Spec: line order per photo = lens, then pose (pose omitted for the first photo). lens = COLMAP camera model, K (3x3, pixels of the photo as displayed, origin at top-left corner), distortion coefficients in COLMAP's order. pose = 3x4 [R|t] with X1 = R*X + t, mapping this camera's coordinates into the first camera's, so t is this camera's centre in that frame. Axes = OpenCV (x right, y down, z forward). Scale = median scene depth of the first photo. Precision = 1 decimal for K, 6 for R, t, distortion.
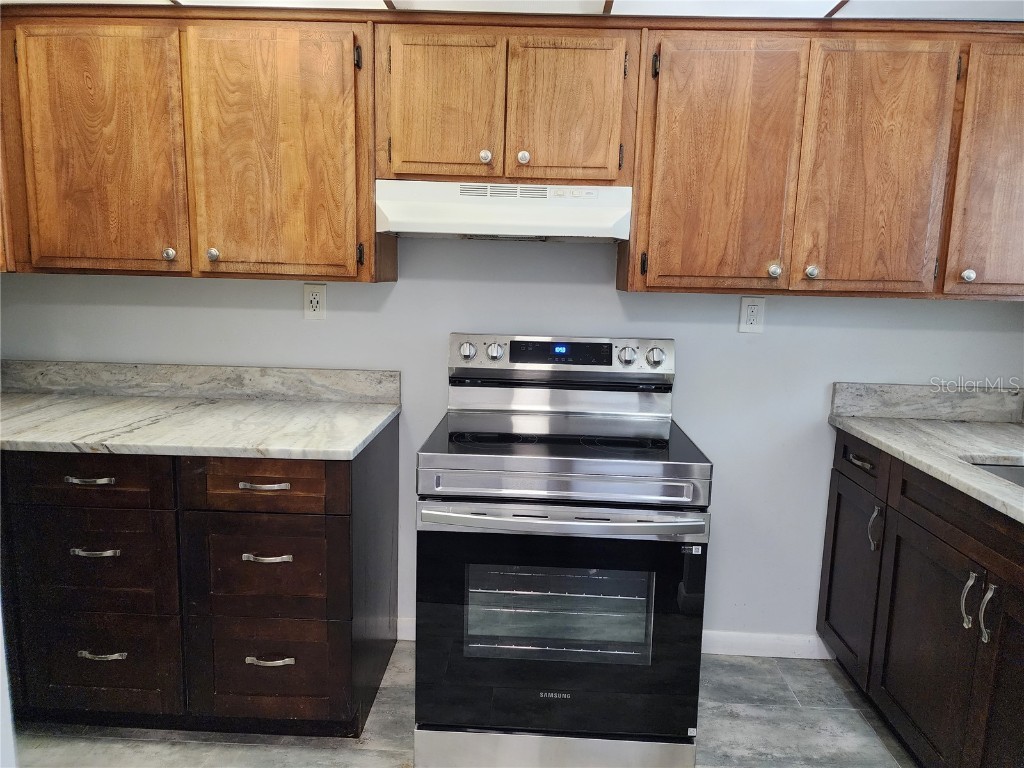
lens RADIAL K [[670.7, 0, 512.0], [0, 670.7, 384.0], [0, 0, 1]] dist [0.083263, -0.071687]
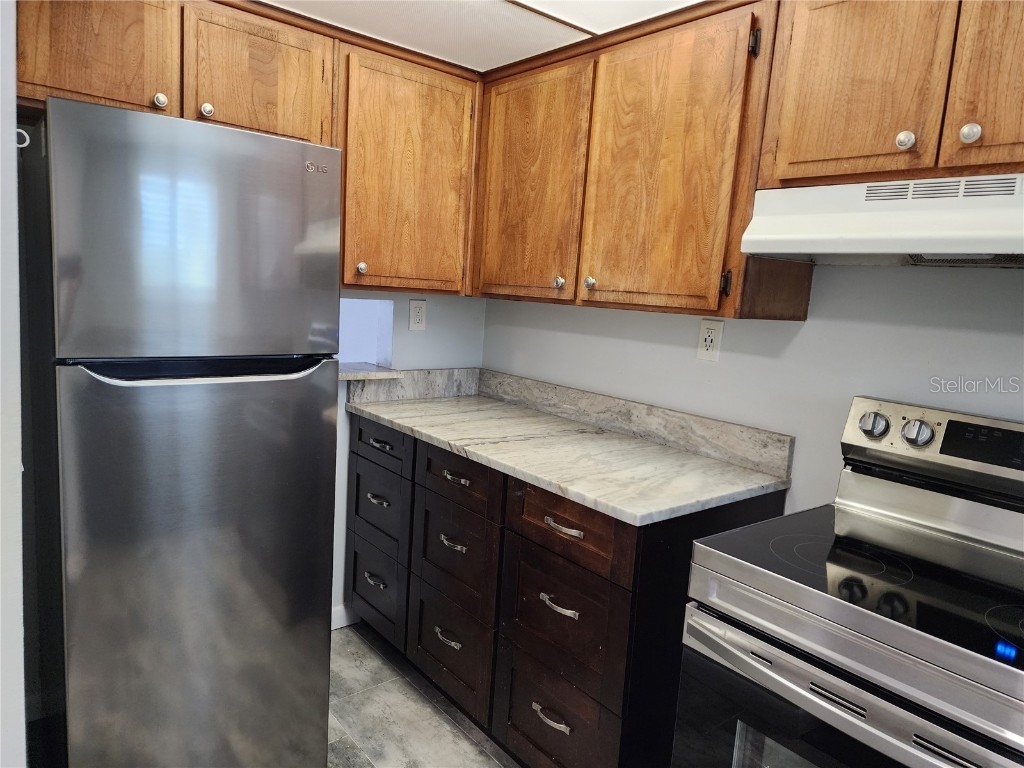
lens RADIAL K [[680.1, 0, 512.0], [0, 680.1, 384.0], [0, 0, 1]] dist [0.092008, -0.082917]
pose [[0.662759, 0.126381, -0.738091, 0.237854], [-0.174335, 0.984613, 0.012050, -0.039298], [0.728257, 0.120689, 0.674593, 0.277580]]
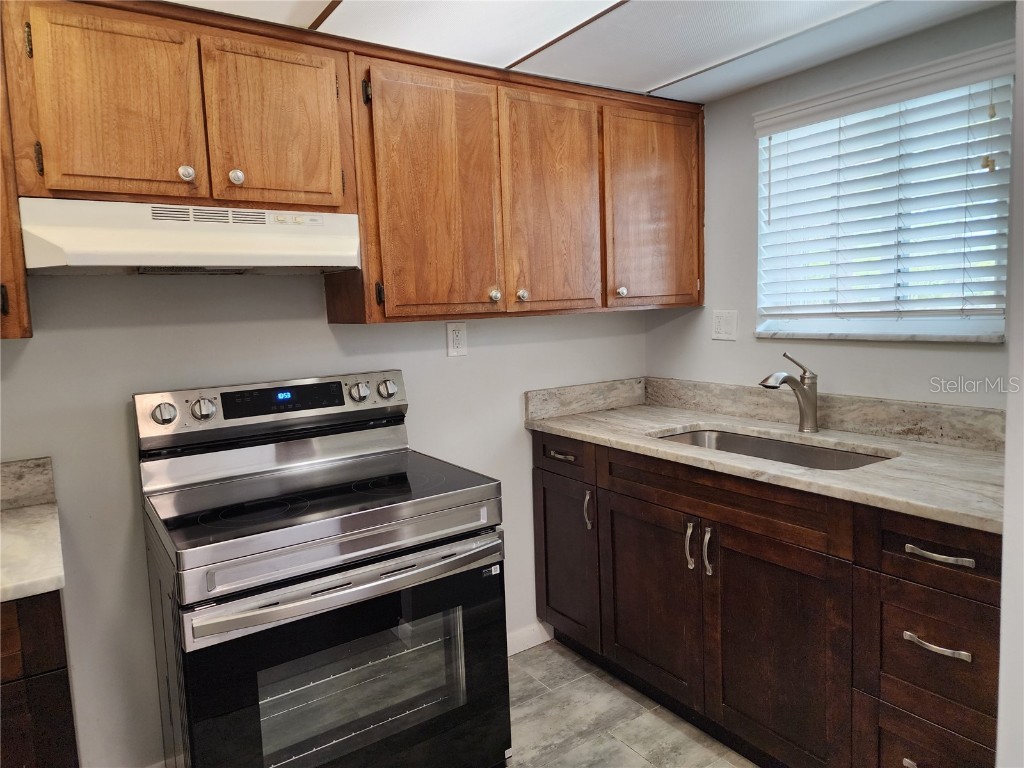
lens RADIAL K [[680.1, 0, 512.0], [0, 680.1, 384.0], [0, 0, 1]] dist [0.092008, -0.082917]
pose [[0.807306, -0.127699, 0.576151, -0.233958], [0.156905, 0.987613, -0.000960, -0.021743], [-0.568891, 0.091176, 0.817343, 0.111830]]
